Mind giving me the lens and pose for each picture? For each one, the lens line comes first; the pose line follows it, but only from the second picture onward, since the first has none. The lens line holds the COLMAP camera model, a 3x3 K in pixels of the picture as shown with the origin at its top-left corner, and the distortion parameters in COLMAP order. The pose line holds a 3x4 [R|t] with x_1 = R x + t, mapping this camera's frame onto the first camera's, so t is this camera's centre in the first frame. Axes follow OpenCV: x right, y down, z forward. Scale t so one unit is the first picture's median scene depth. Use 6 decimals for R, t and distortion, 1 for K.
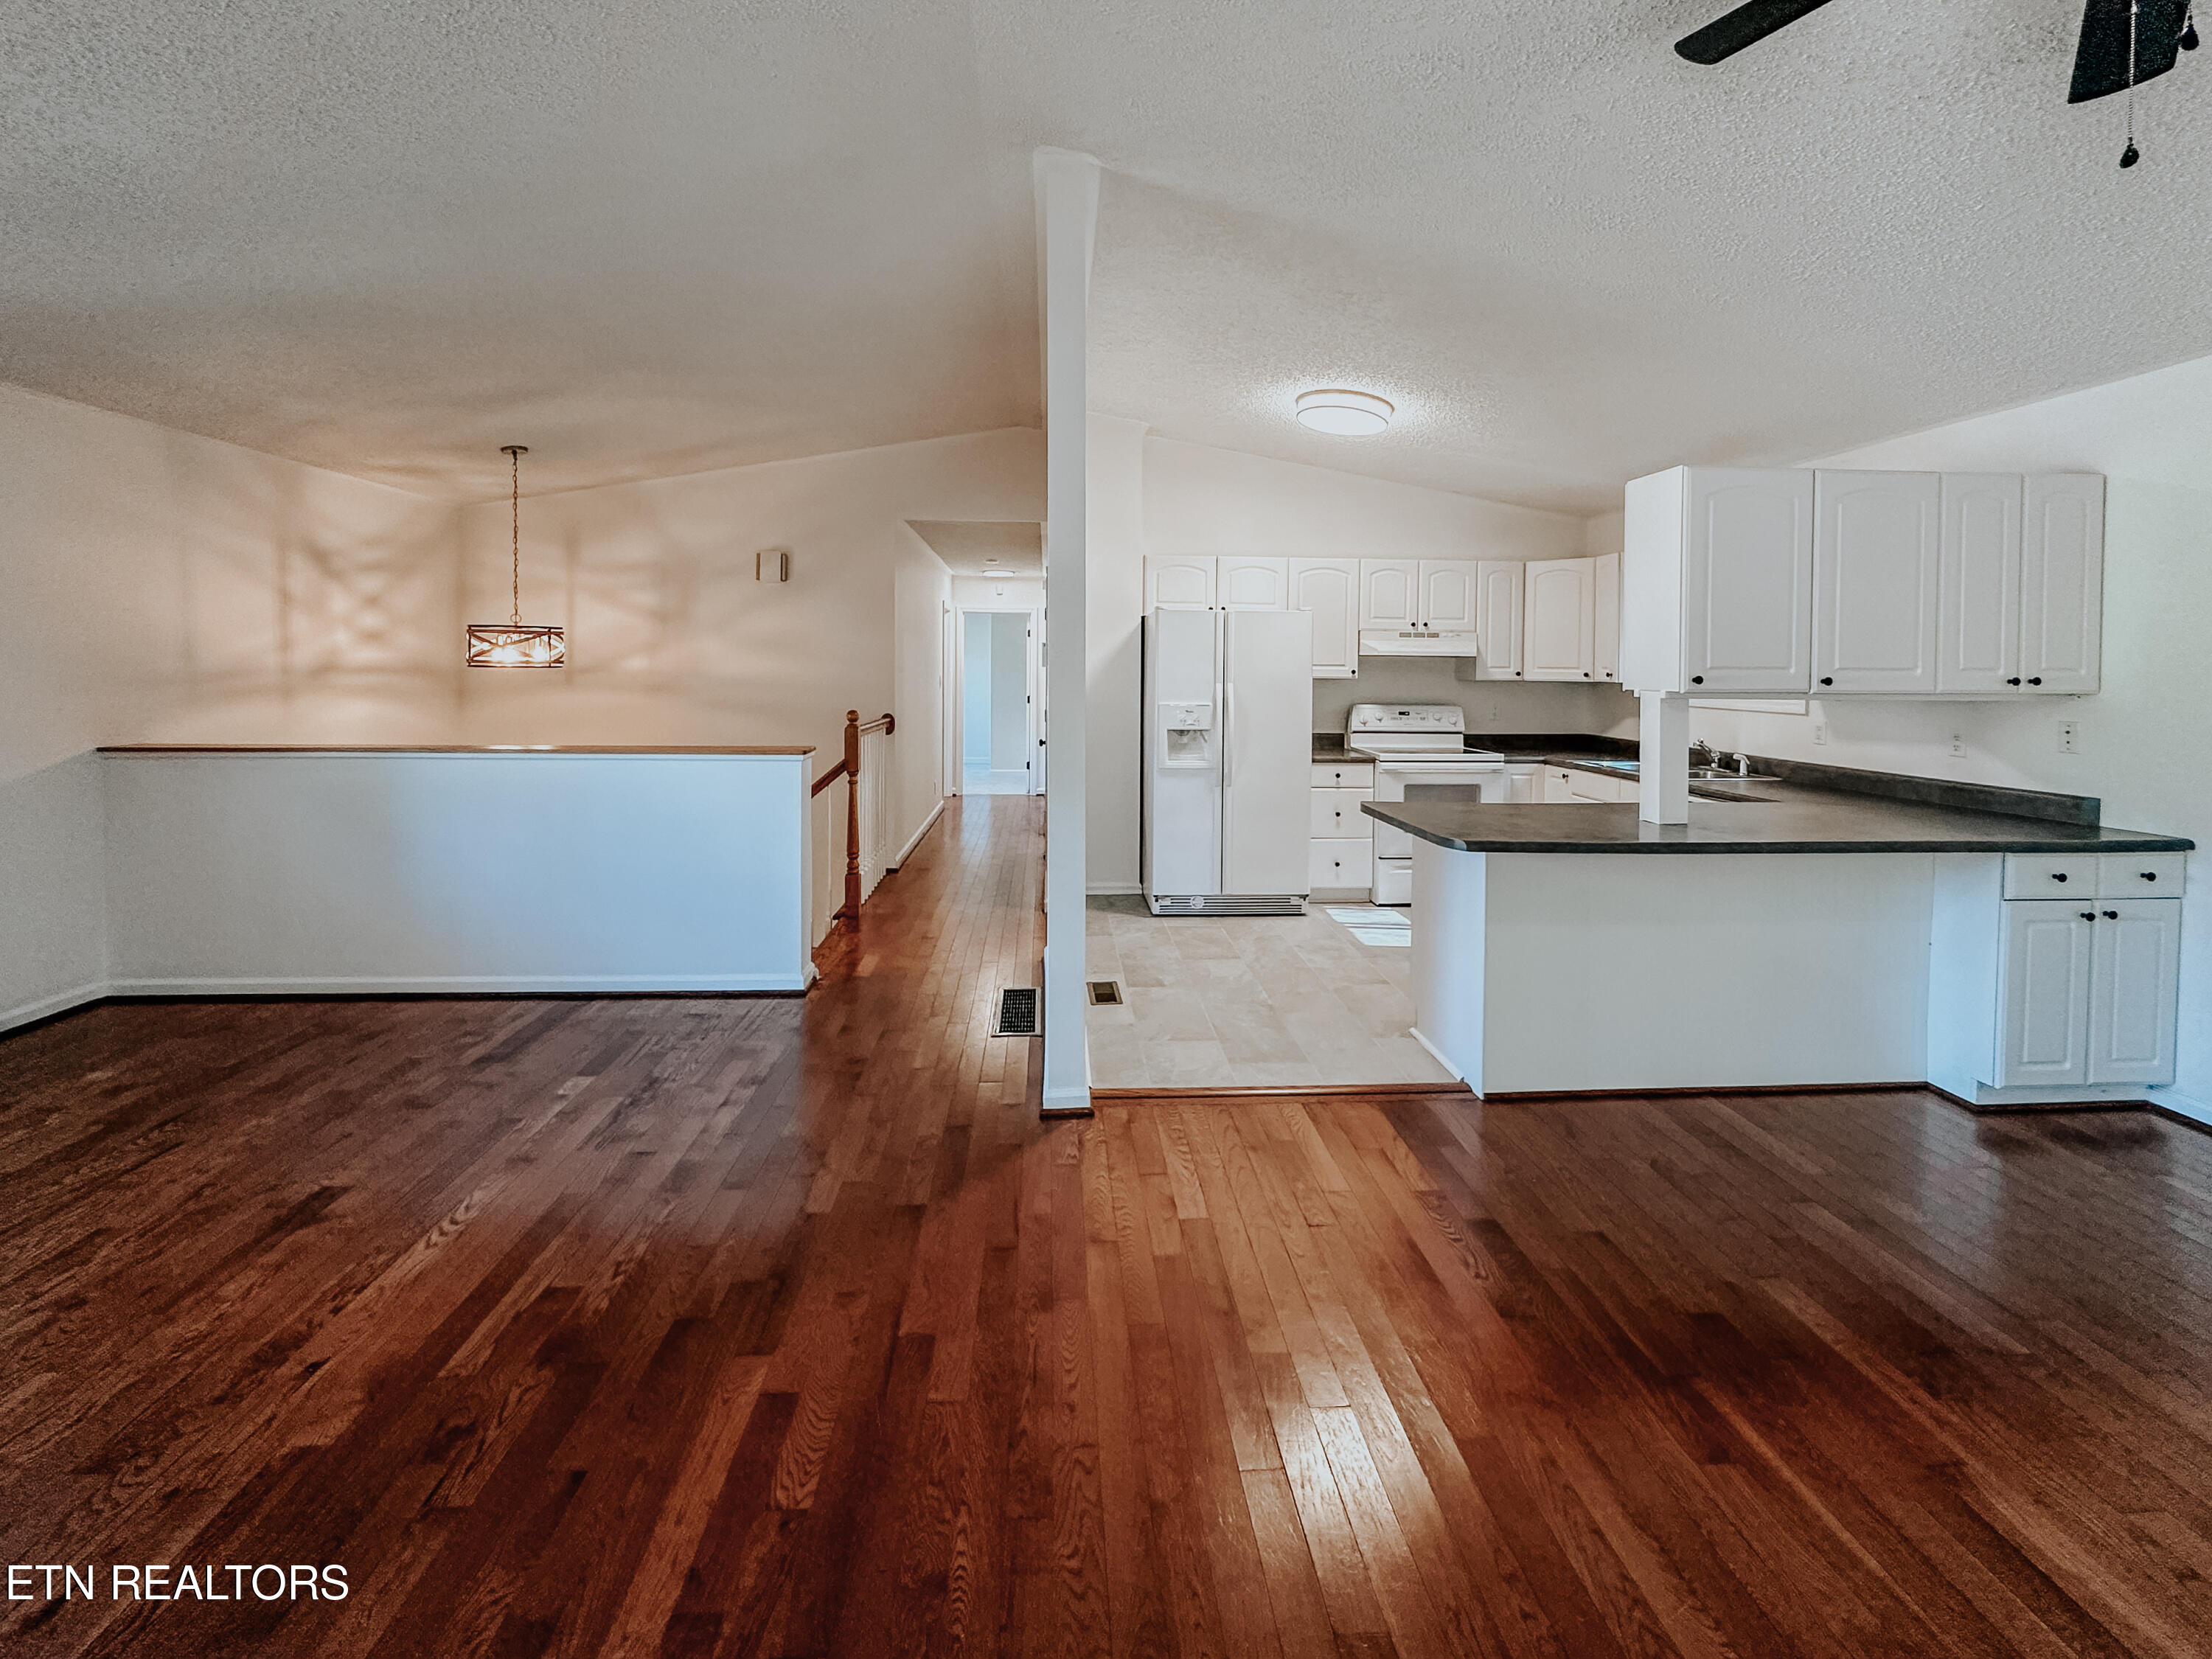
lens RADIAL K [[947.1, 0, 1101.4], [0, 947.1, 684.4], [0, 0, 1]] dist [-0.002769, 0.000139]
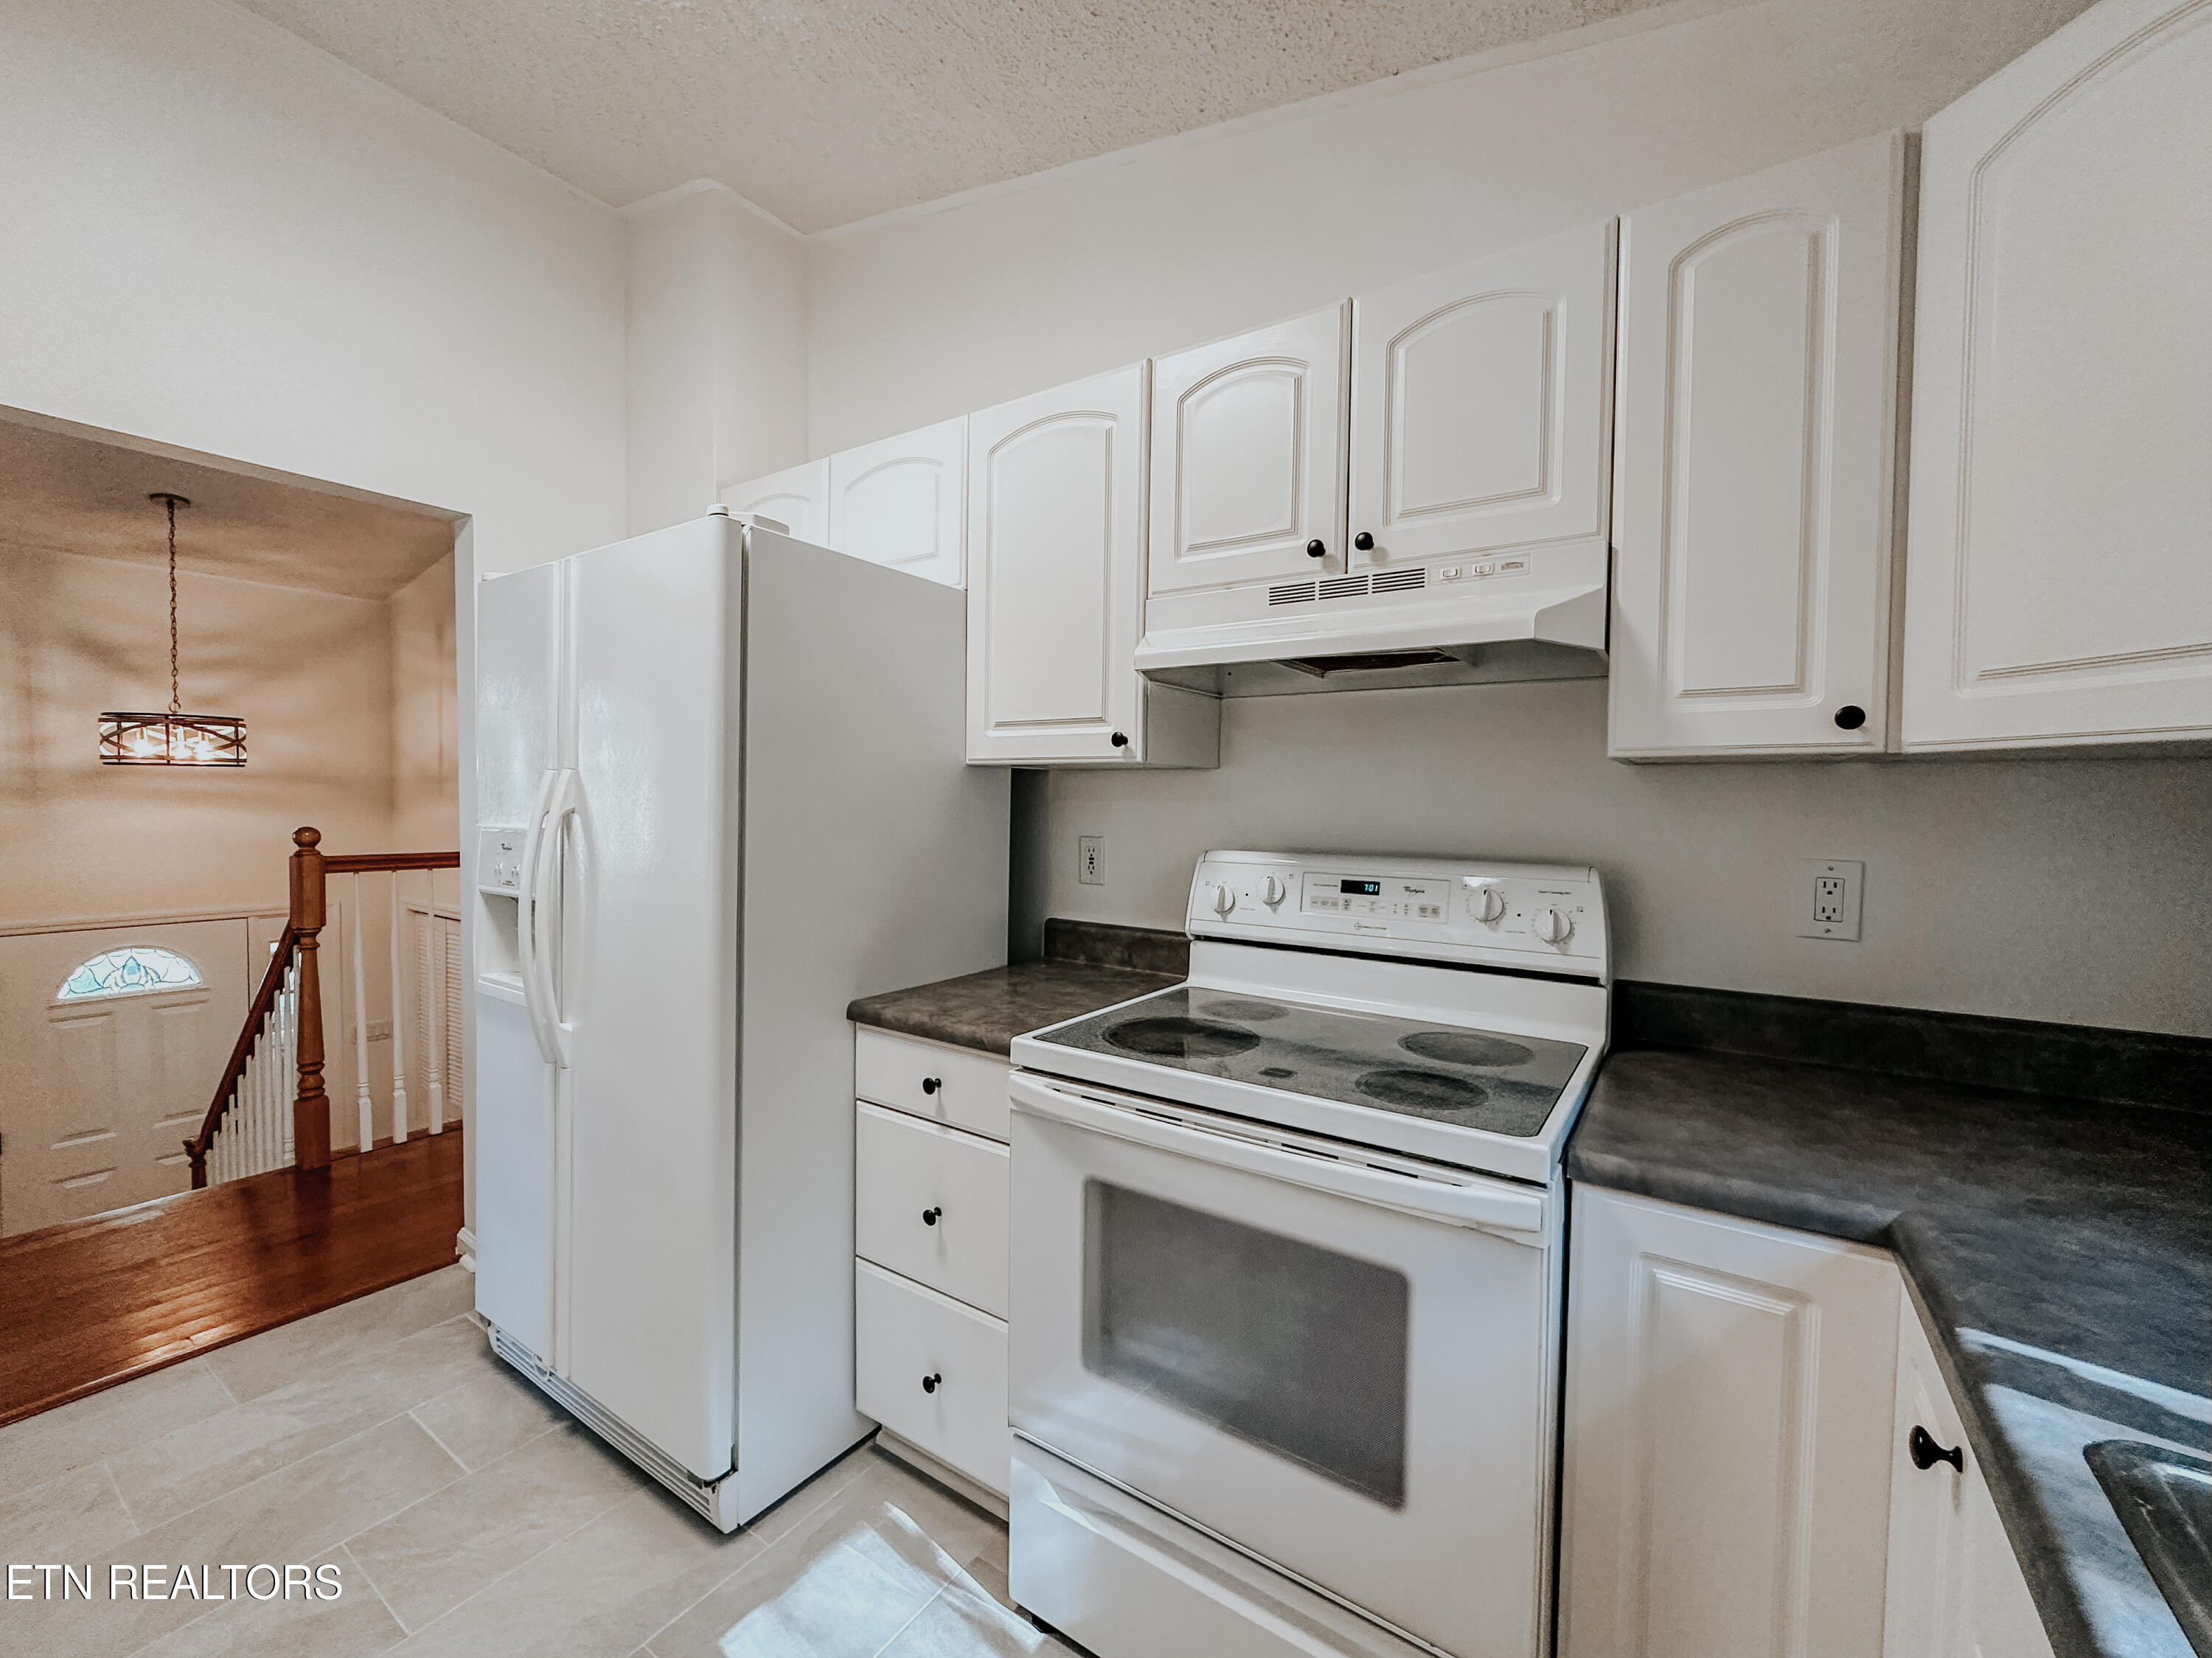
lens RADIAL K [[898.4, 0, 1106.0], [0, 898.4, 829.0], [0, 0, 1]] dist [-0.000229, -0.000268]
pose [[0.793871, 0.020005, -0.607757, 0.544701], [-0.017607, 0.999796, 0.009910, 0.015744], [0.607832, 0.002834, 0.794061, 0.961498]]
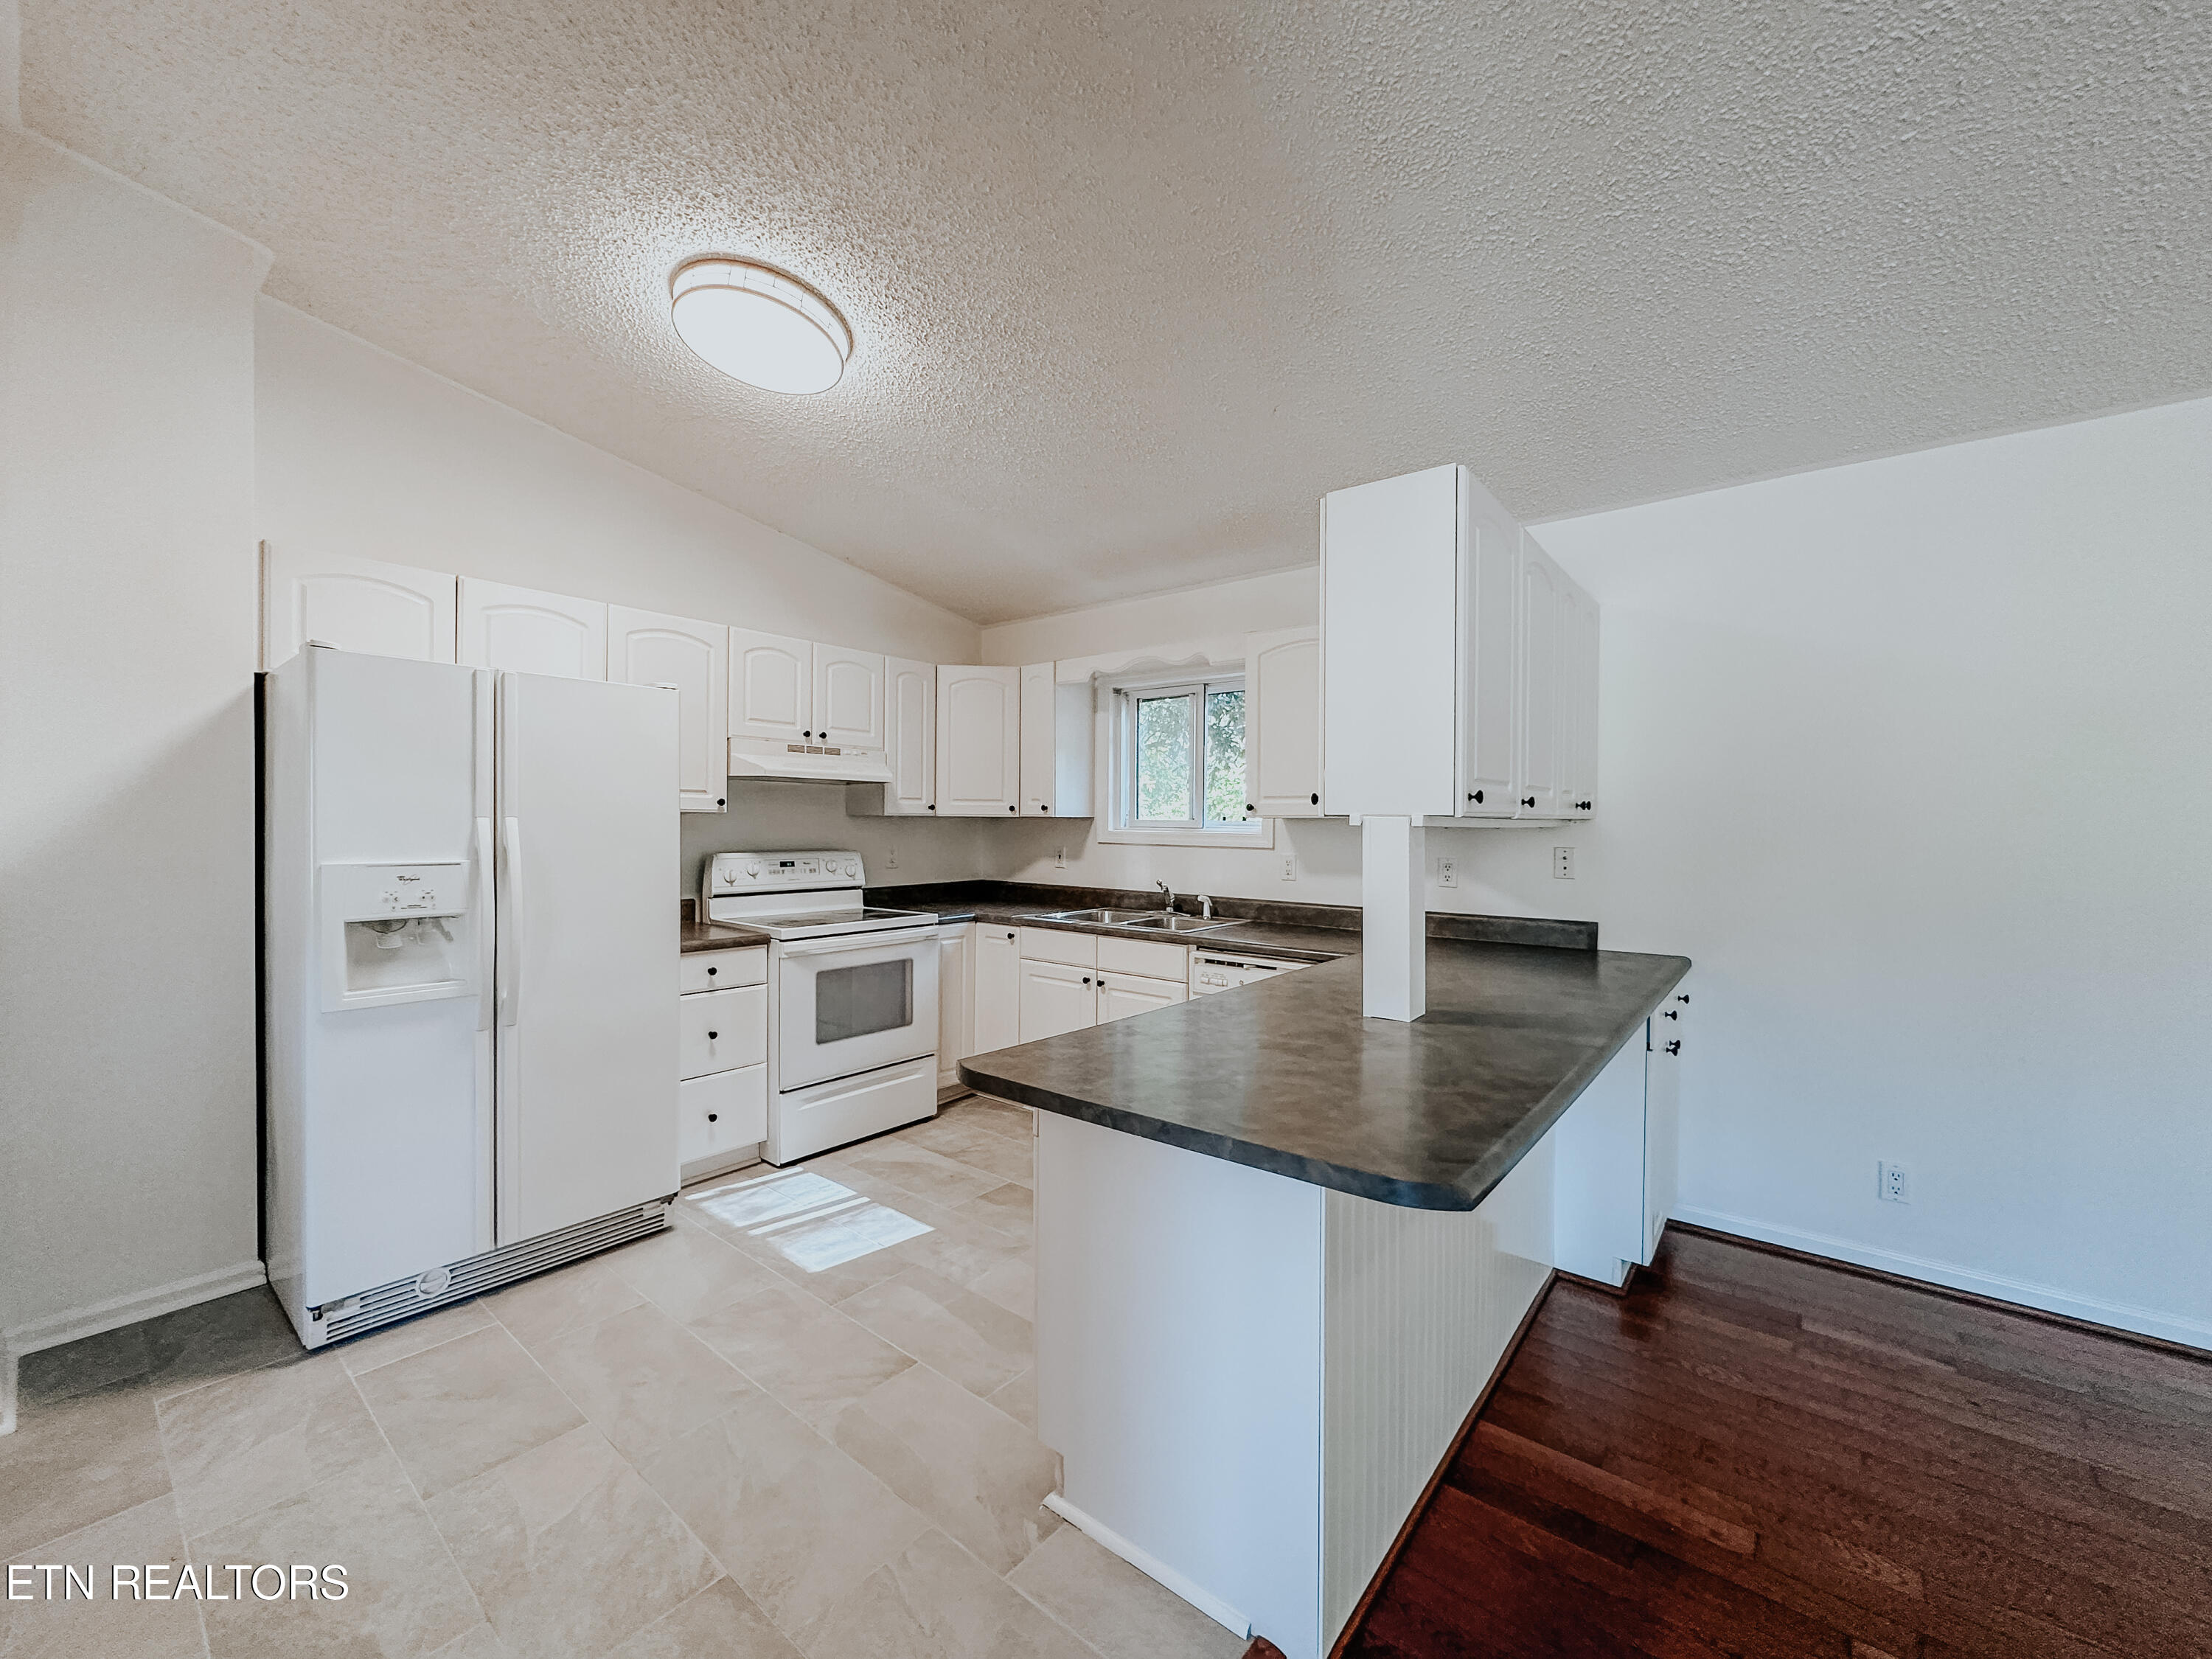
lens RADIAL K [[880.3, 0, 1106.0], [0, 880.3, 829.5], [0, 0, 1]] dist [0.000444, 0.000016]
pose [[0.676513, -0.010220, 0.736360, 0.008500], [0.012909, 0.999915, 0.002017, 0.009332], [-0.736317, 0.008141, 0.676587, 0.514367]]
